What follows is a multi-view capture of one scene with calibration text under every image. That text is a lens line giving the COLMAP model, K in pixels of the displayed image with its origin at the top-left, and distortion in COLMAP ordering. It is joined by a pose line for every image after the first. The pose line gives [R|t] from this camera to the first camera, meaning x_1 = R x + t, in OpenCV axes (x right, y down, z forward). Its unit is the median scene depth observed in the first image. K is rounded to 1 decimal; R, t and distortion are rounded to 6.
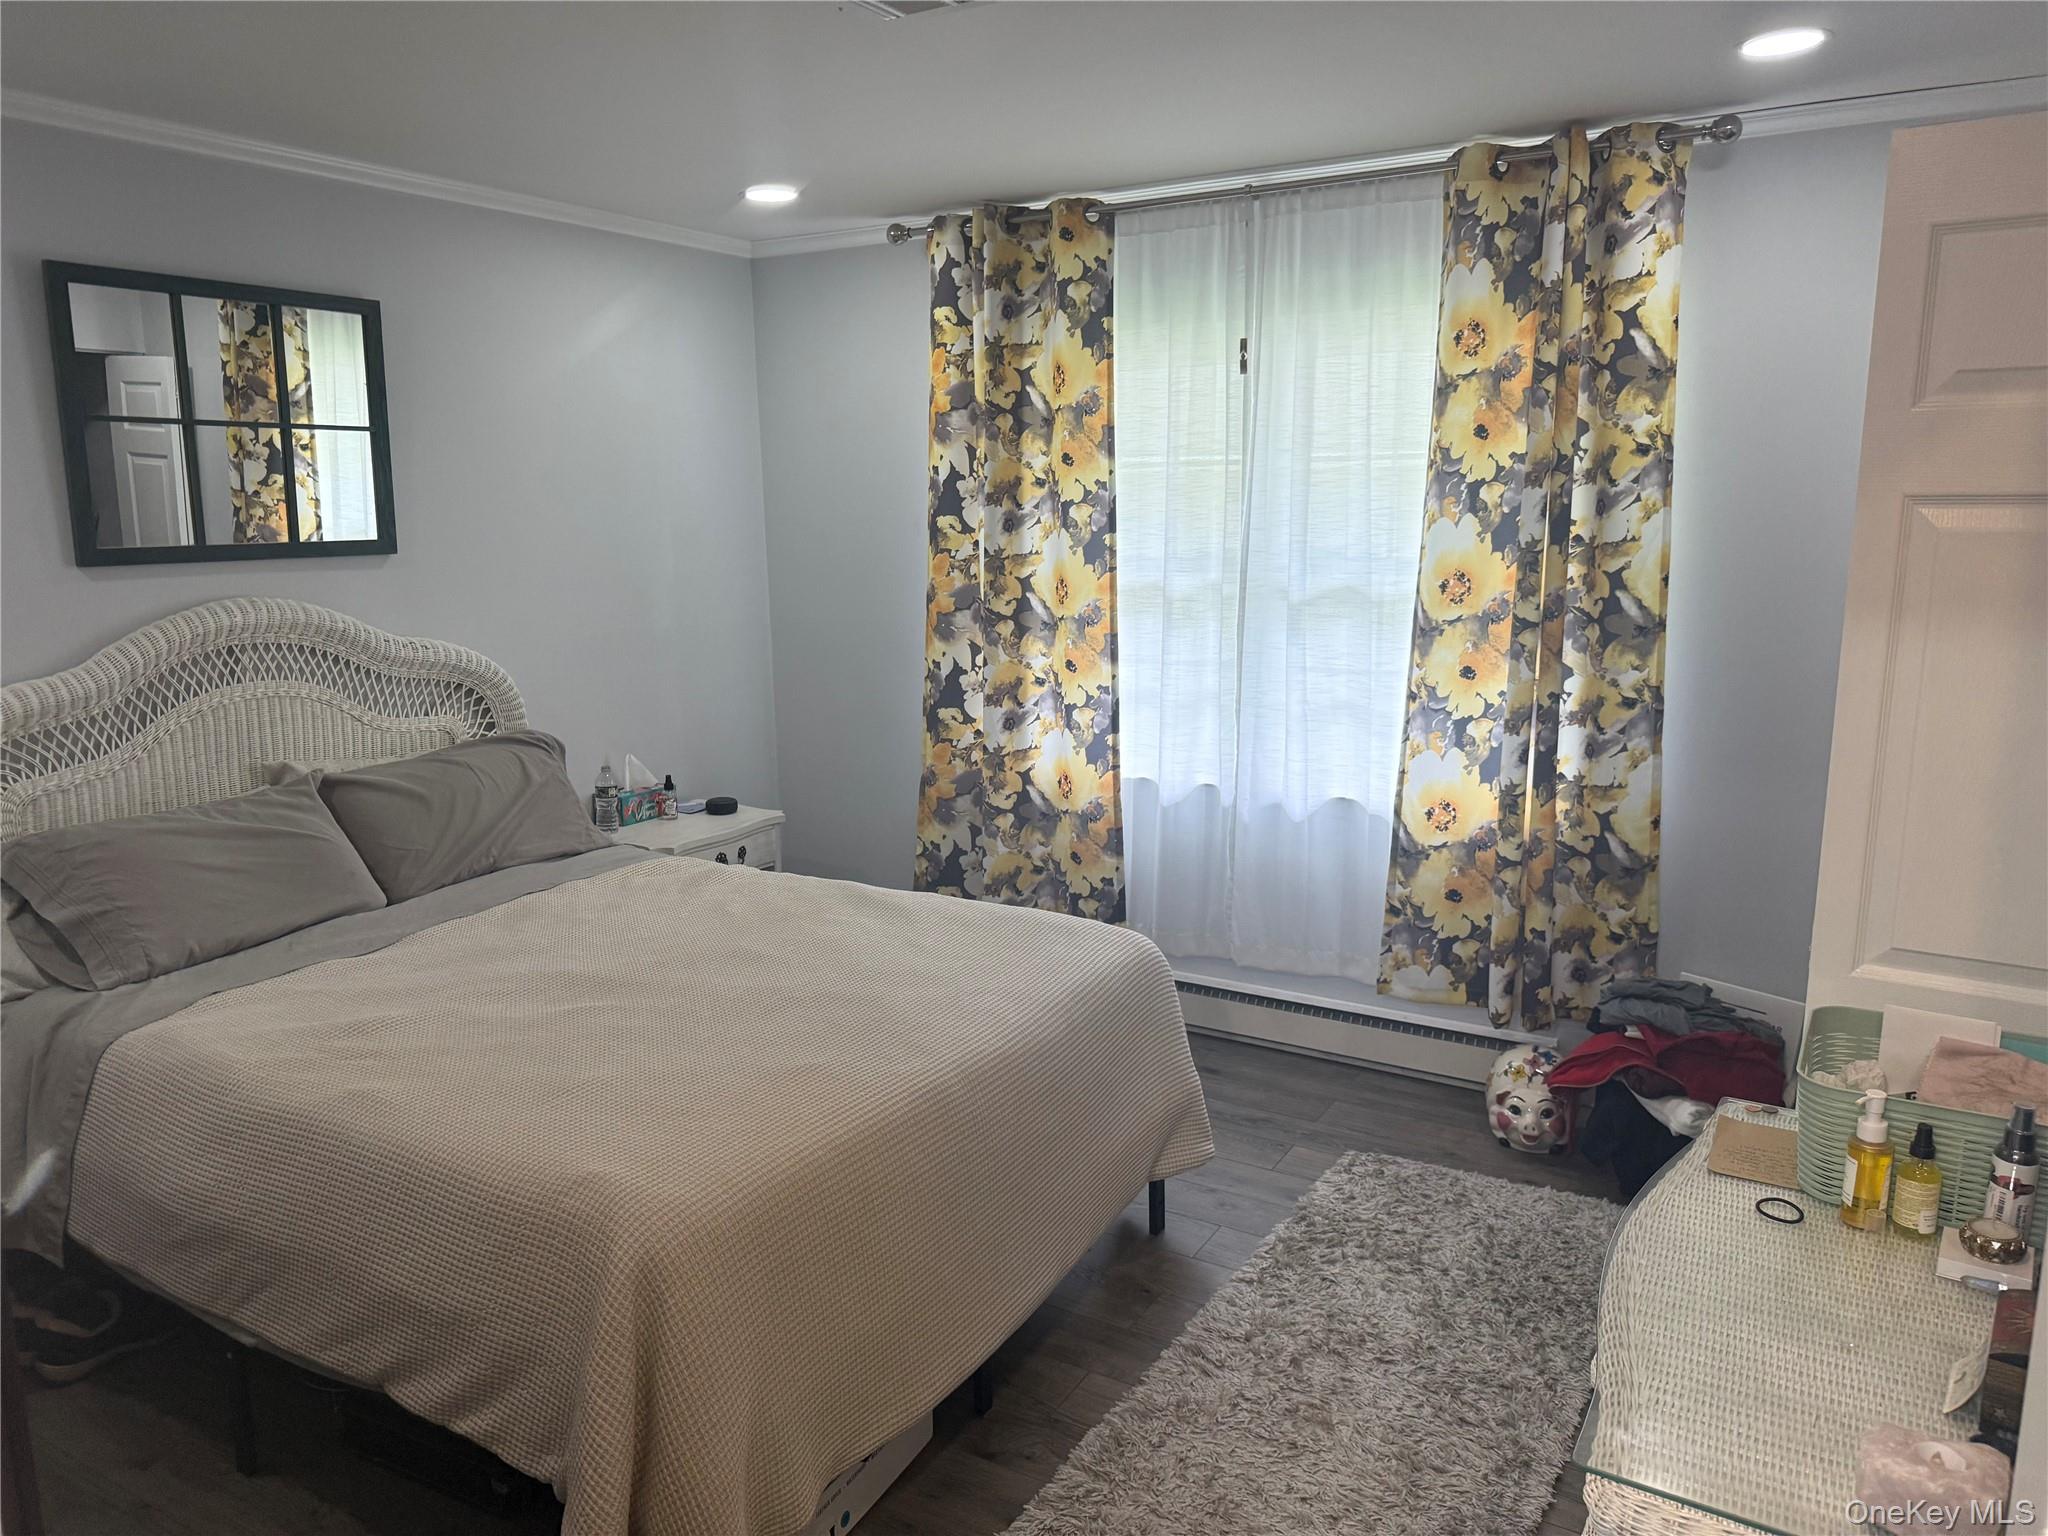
lens RADIAL K [[1443.3, 0, 1018.9], [0, 1443.3, 772.2], [0, 0, 1]] dist [-0.000290, -0.002720]
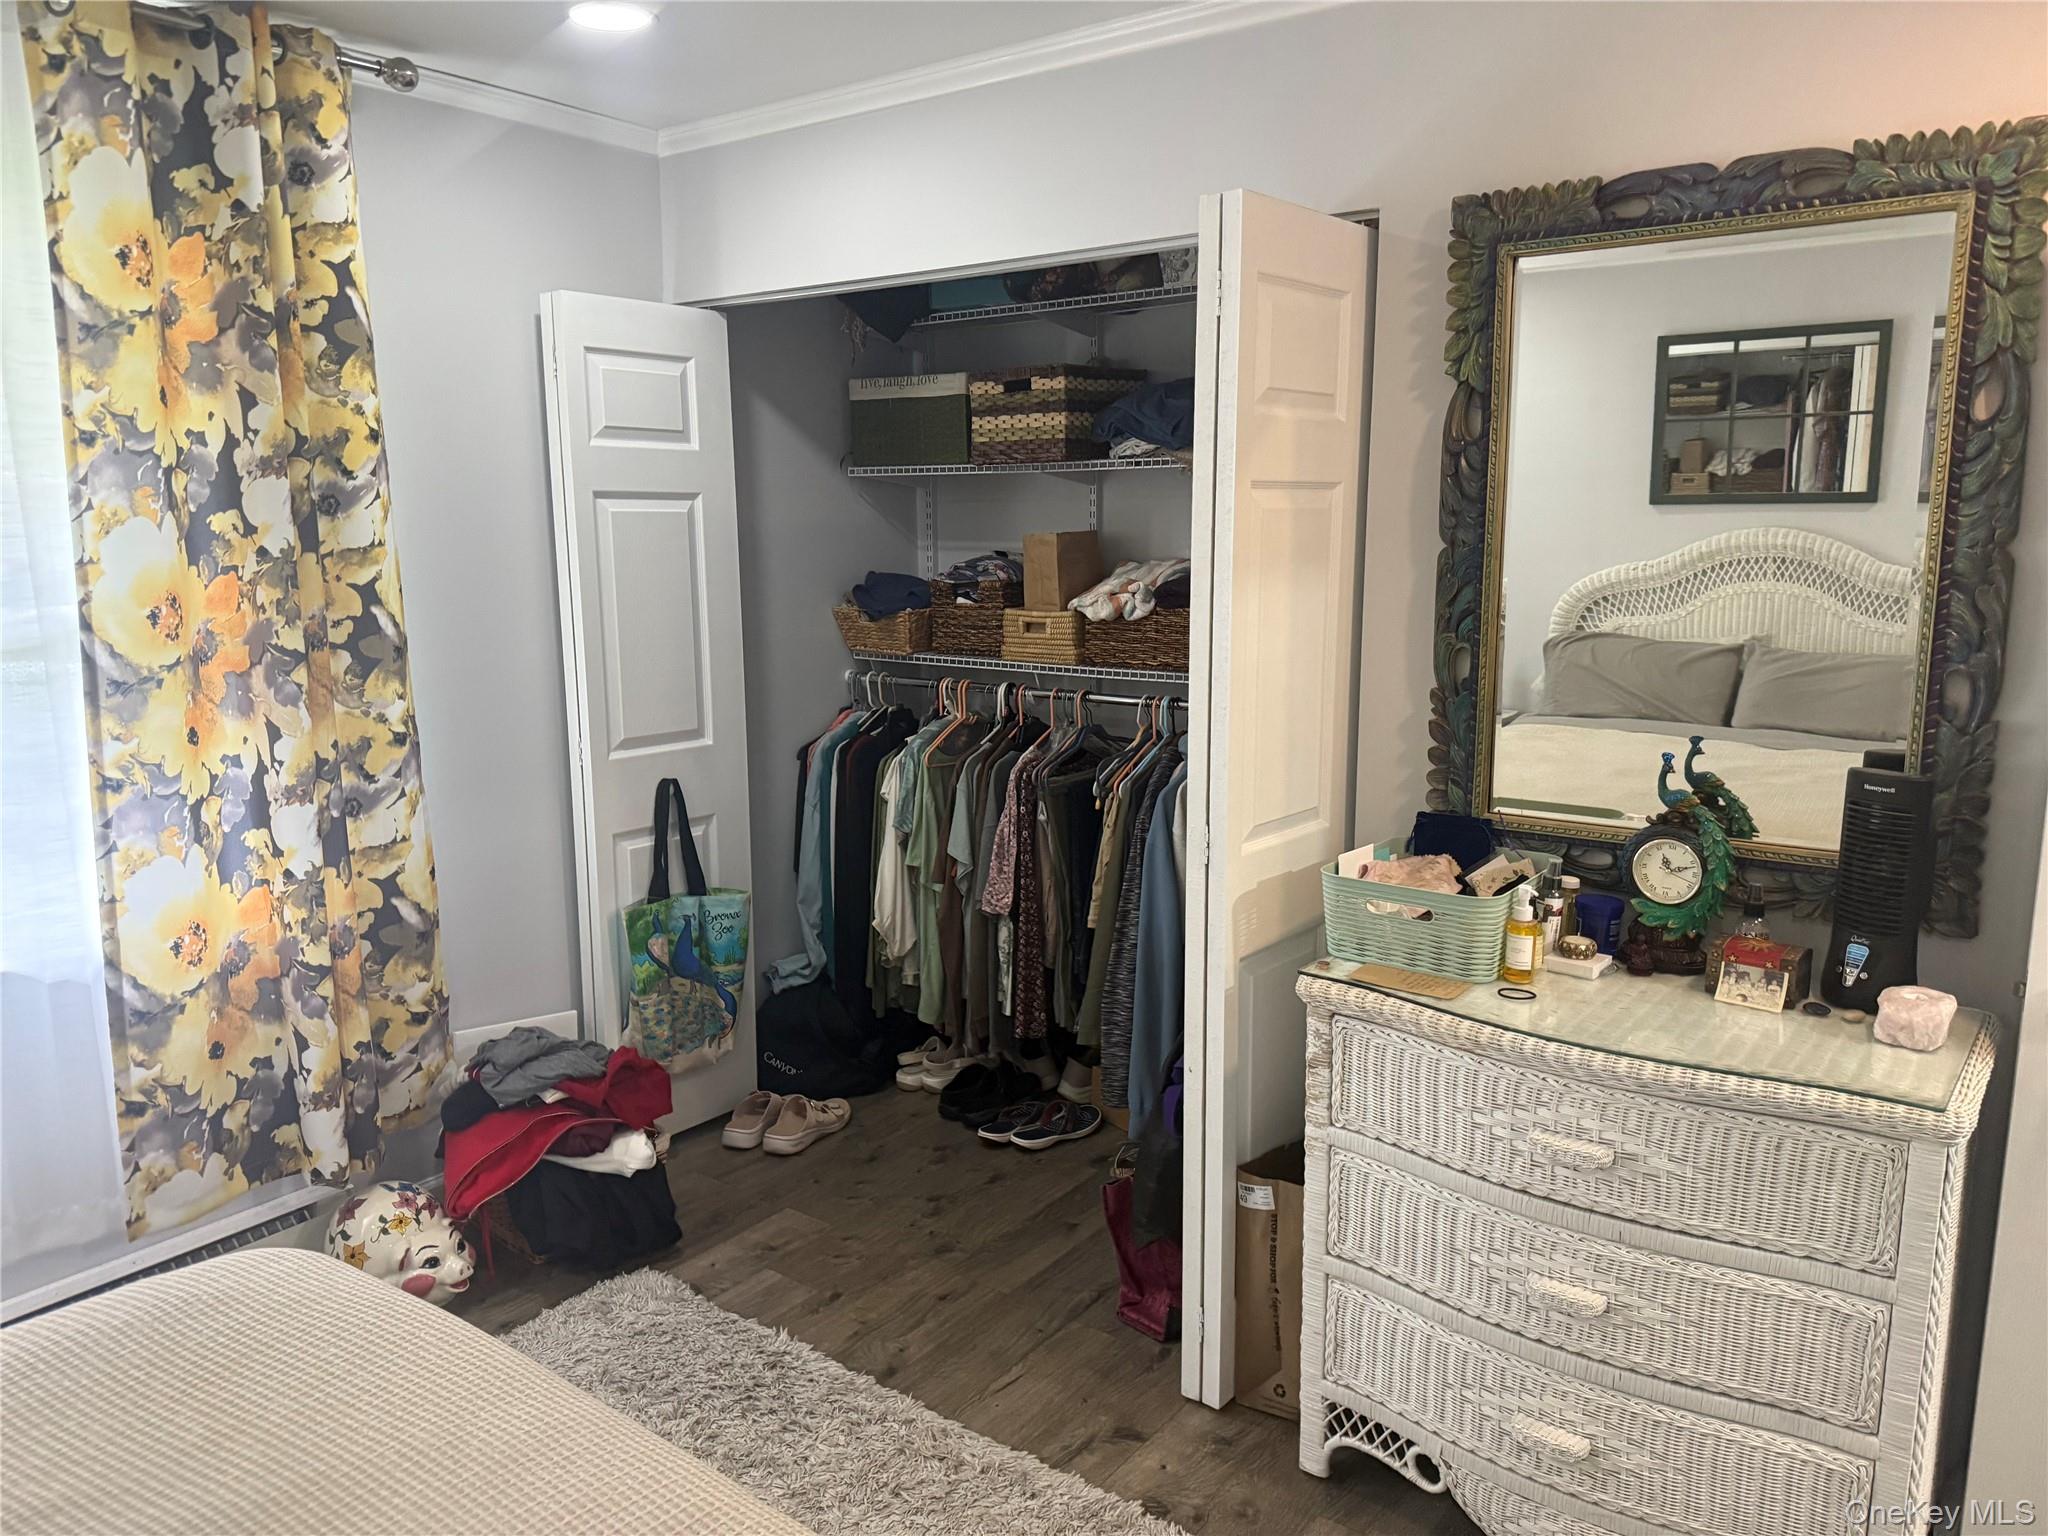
lens RADIAL K [[1562.1, 0, 1020.8], [0, 1562.1, 767.5], [0, 0, 1]] dist [0.006626, 0.003794]
pose [[0.047328, -0.151430, 0.987334, -0.436858], [0.179931, 0.973566, 0.140693, -0.090728], [-0.982540, 0.170994, 0.073324, 0.559361]]
